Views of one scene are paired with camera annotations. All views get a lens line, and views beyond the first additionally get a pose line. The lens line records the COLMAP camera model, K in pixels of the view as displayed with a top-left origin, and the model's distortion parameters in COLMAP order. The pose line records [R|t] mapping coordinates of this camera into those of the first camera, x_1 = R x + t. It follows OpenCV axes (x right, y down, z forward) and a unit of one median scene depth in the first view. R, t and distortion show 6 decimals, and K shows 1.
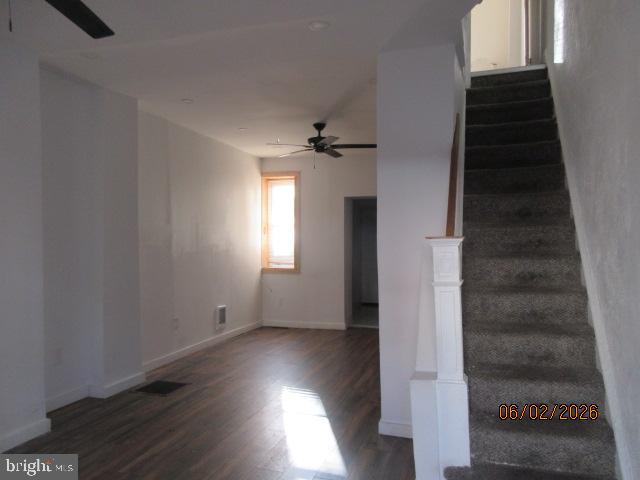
lens RADIAL K [[476.4, 0, 321.2], [0, 476.4, 240.8], [0, 0, 1]] dist [0.002535, 0.000732]
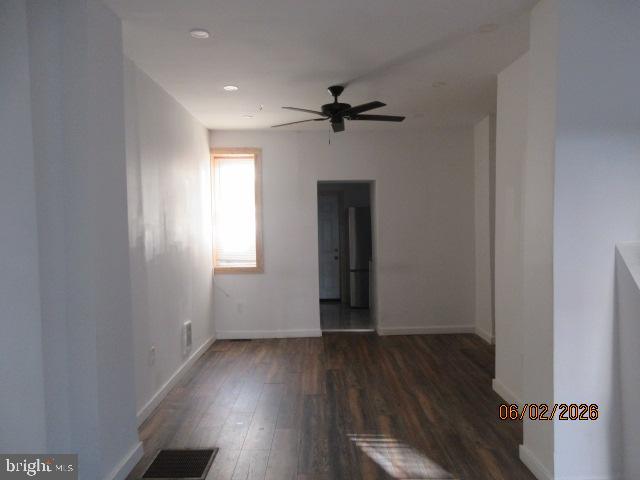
lens RADIAL K [[476.4, 0, 320.1], [0, 476.4, 239.7], [0, 0, 1]] dist [0.002535, 0.000732]
pose [[0.951437, -0.022200, 0.307042, -0.203373], [0.013081, 0.999411, 0.031725, -0.013469], [-0.307566, -0.026168, 0.951167, 0.185051]]
